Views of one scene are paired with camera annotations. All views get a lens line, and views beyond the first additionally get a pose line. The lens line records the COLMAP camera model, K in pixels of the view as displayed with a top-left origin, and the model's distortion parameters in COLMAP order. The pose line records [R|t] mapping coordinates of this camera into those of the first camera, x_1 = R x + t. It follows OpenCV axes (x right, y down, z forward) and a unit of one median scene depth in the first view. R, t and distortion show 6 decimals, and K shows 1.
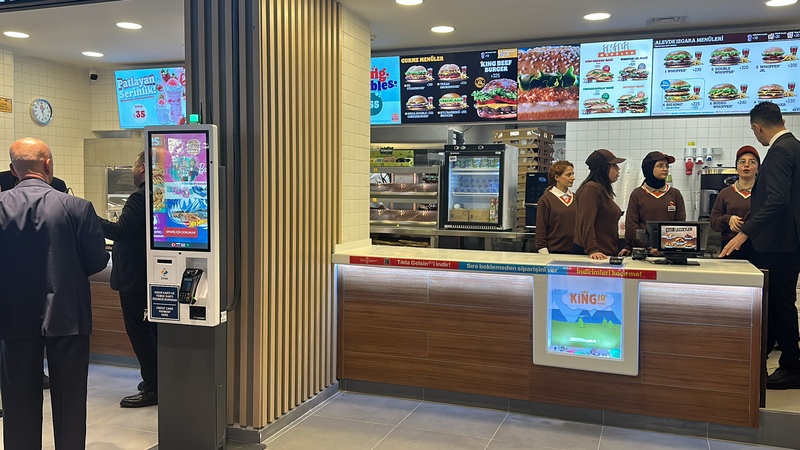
lens RADIAL K [[711.4, 0, 399.2], [0, 711.4, 223.2], [0, 0, 1]] dist [0.005359, -0.019555]
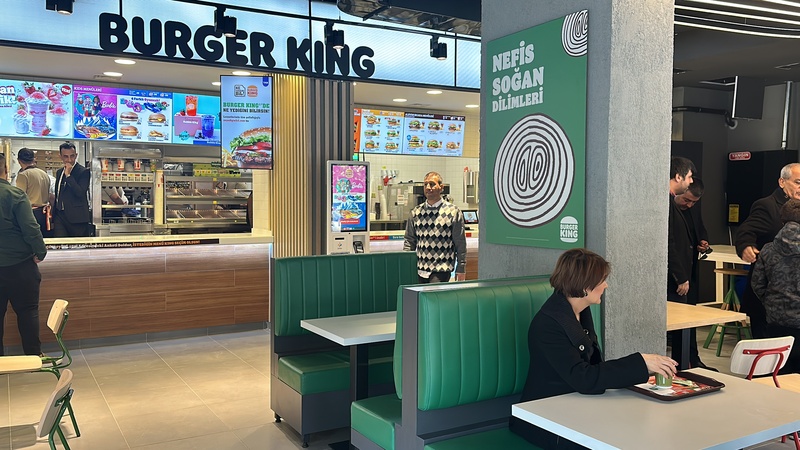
lens RADIAL K [[711.4, 0, 398.8], [0, 711.4, 227.9], [0, 0, 1]] dist [0.005359, -0.019555]
pose [[0.627263, -0.040539, 0.777752, -1.100544], [0.033950, 0.999118, 0.024697, -0.007316], [-0.778067, 0.010914, 0.628086, -0.136411]]
